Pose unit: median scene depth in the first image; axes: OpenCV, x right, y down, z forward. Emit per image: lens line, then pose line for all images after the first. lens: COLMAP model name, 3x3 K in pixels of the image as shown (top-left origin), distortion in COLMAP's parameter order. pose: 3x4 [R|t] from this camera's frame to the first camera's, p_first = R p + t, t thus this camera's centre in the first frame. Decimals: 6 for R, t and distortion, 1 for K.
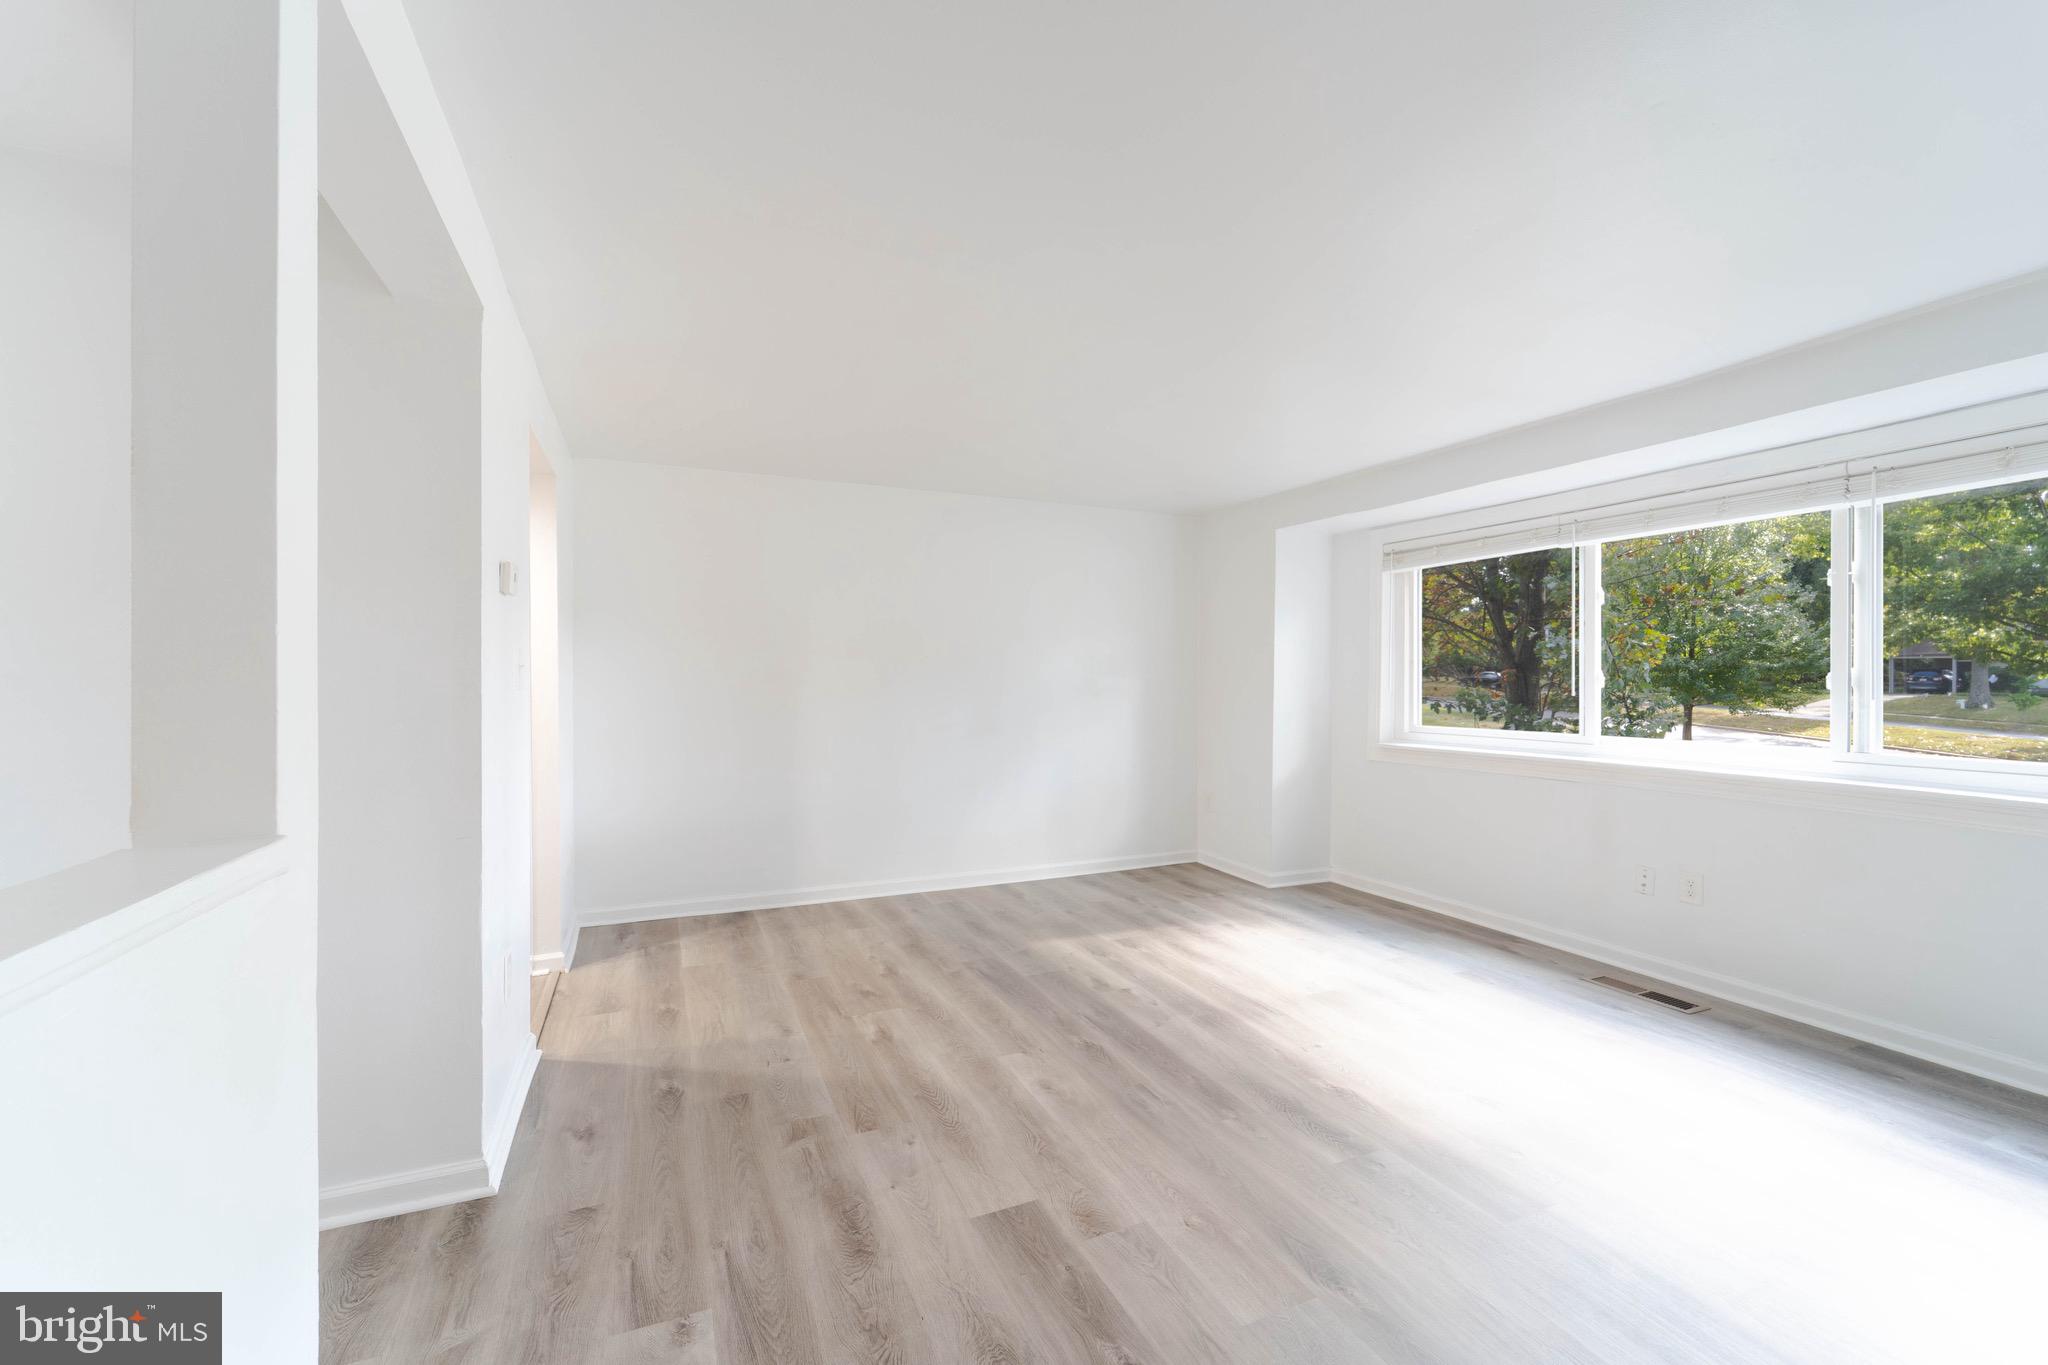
lens RADIAL K [[846.0, 0, 1021.7], [0, 846.0, 674.4], [0, 0, 1]] dist [0.000763, -0.001460]
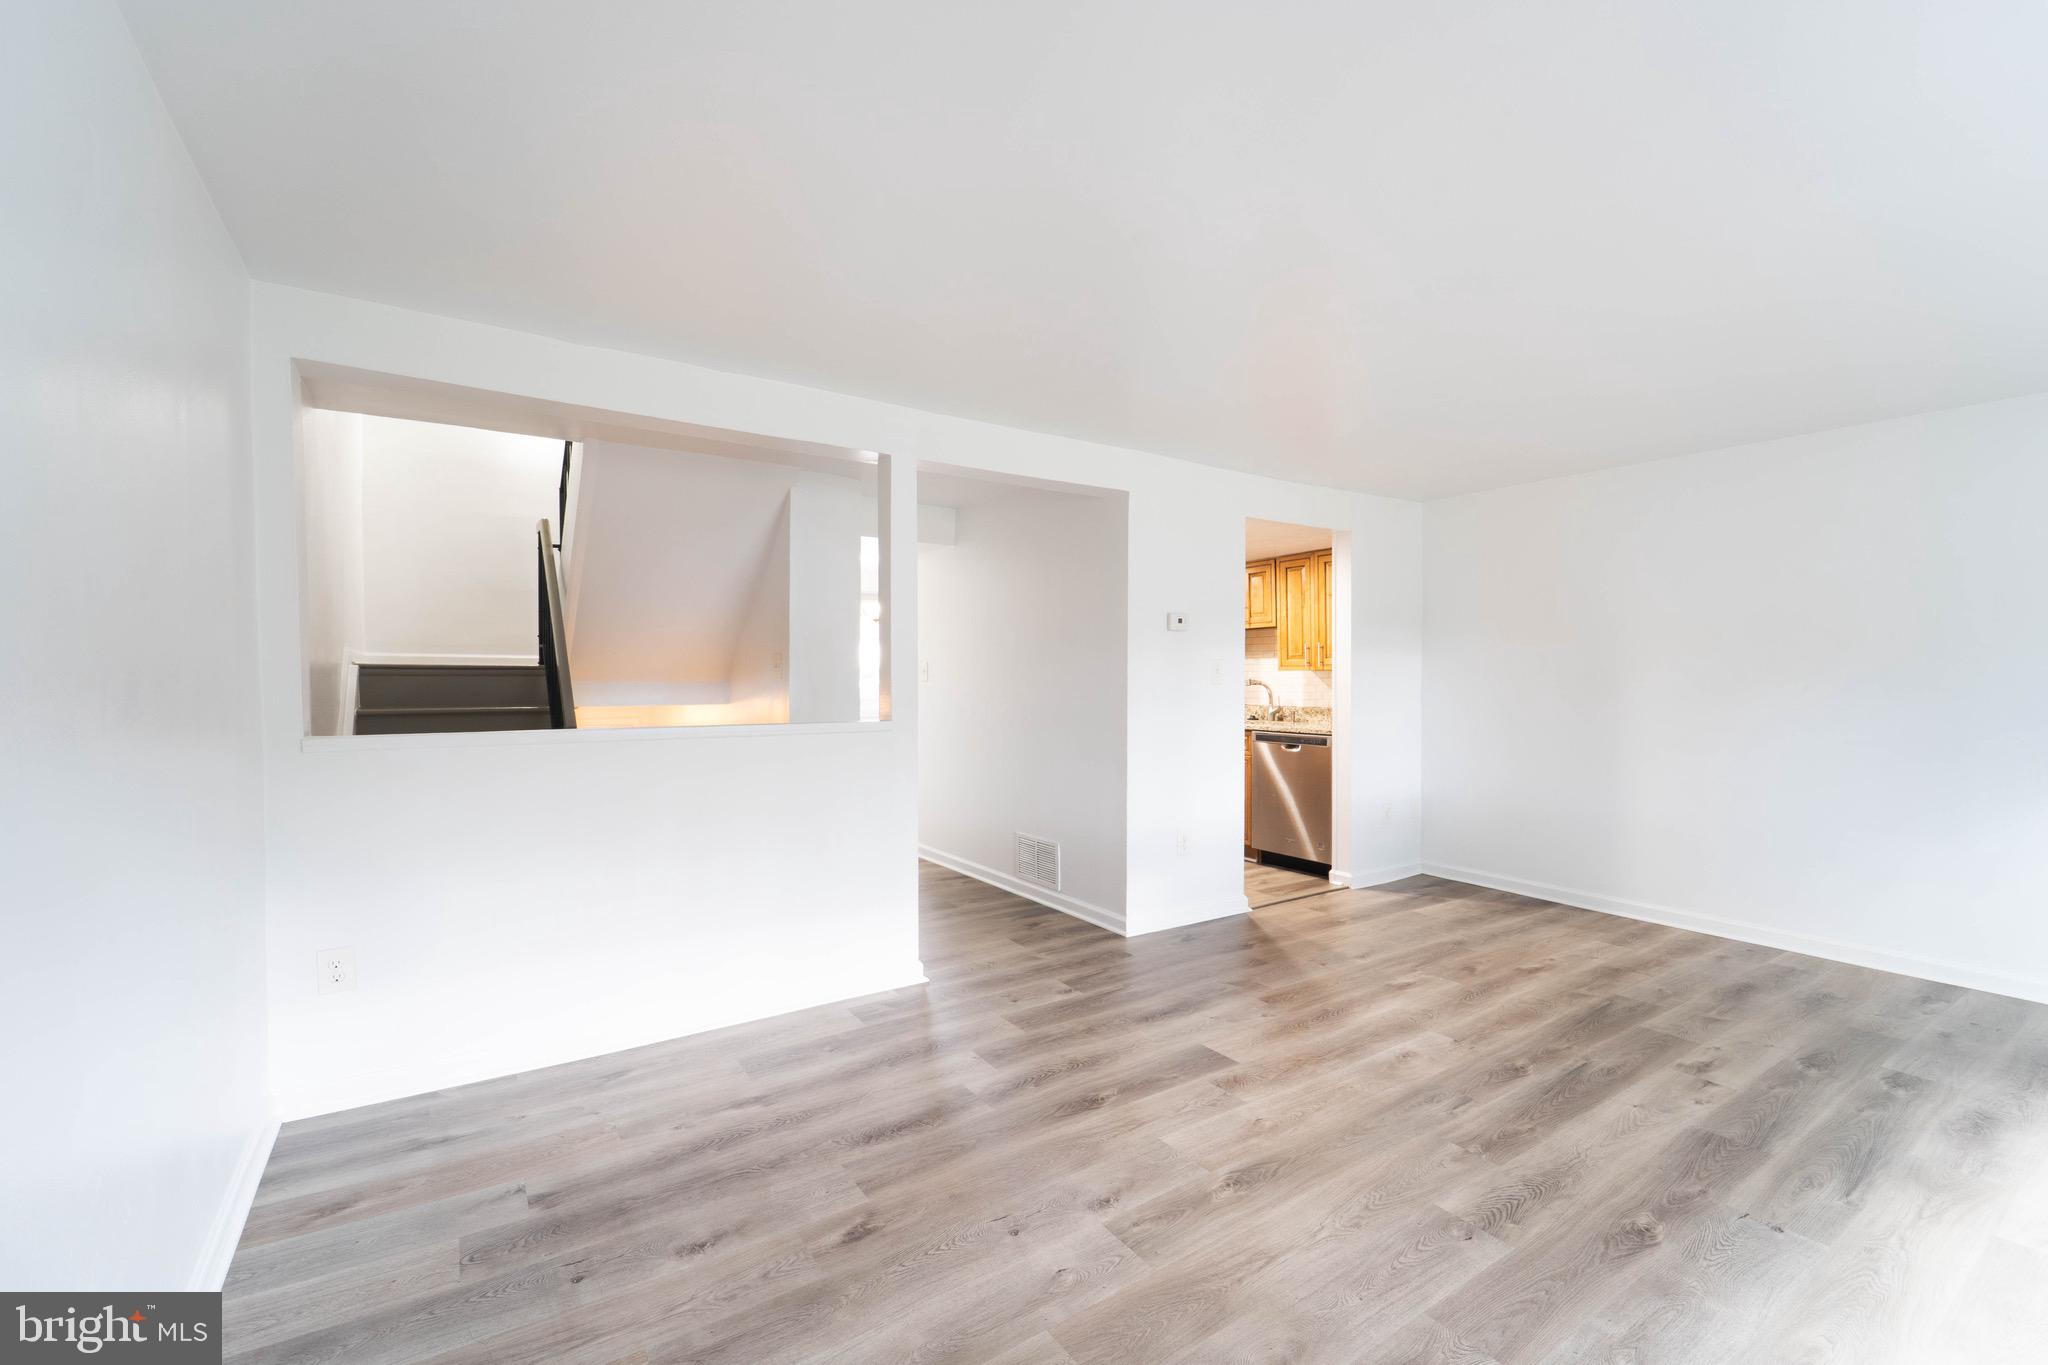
lens RADIAL K [[846.0, 0, 1013.1], [0, 846.0, 680.9], [0, 0, 1]] dist [0.000763, -0.001460]
pose [[0.156815, 0.006125, -0.987609, 0.848634], [0.003509, 0.999971, 0.006759, 0.007329], [0.987622, -0.004526, 0.156789, 0.296348]]
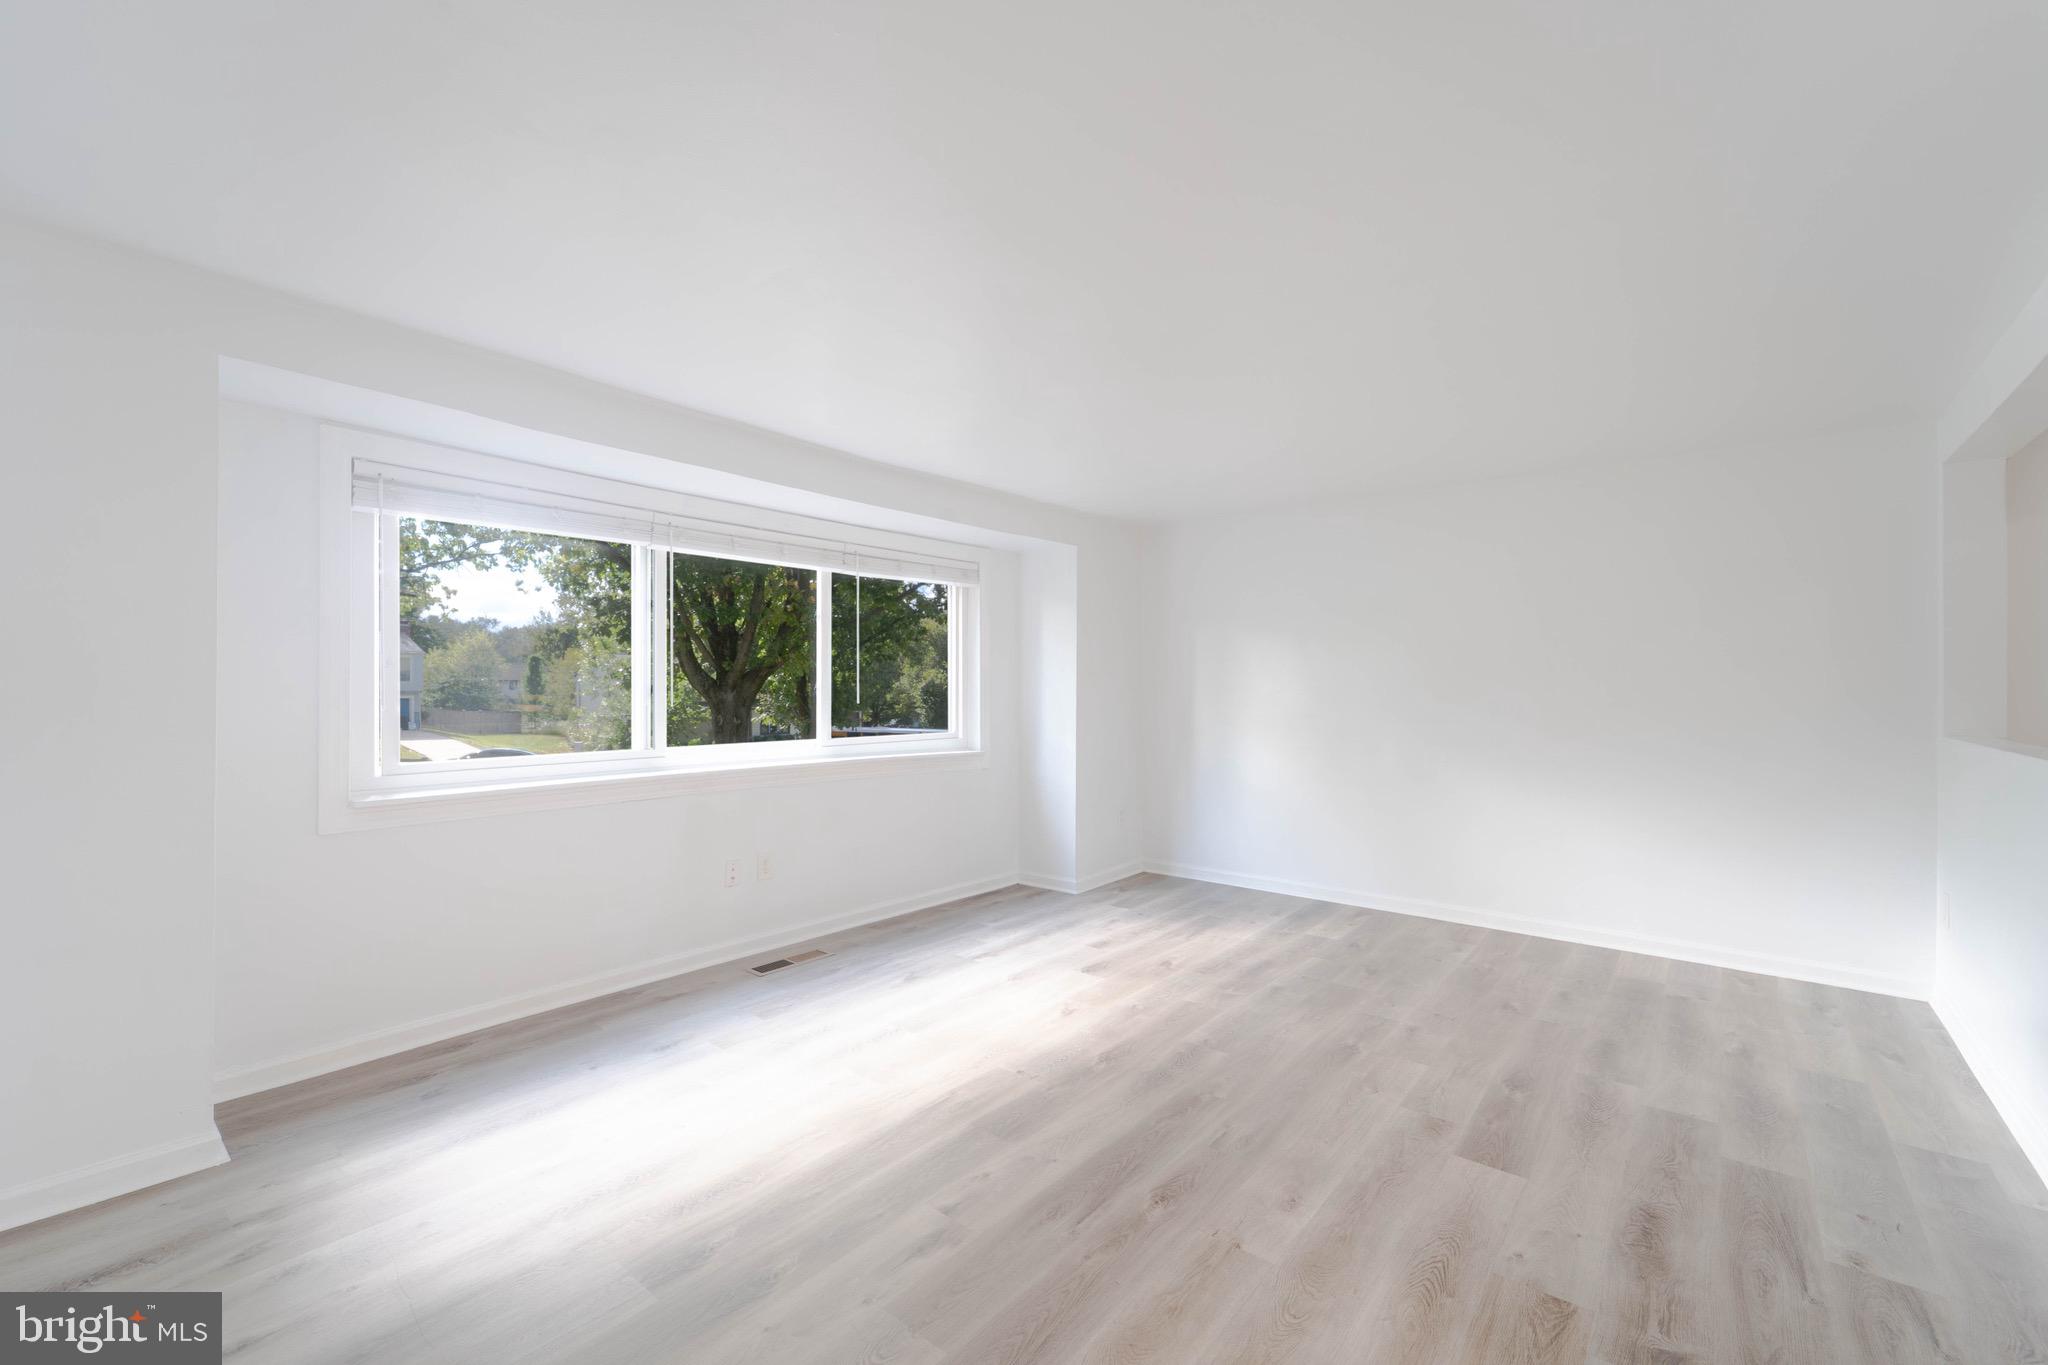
lens RADIAL K [[846.0, 0, 1029.3], [0, 846.0, 702.2], [0, 0, 1]] dist [0.000763, -0.001460]
pose [[-0.457192, -0.017574, 0.889194, -0.478086], [-0.004829, 0.999839, 0.017278, 0.000220], [-0.889355, 0.003606, -0.457204, 1.349274]]
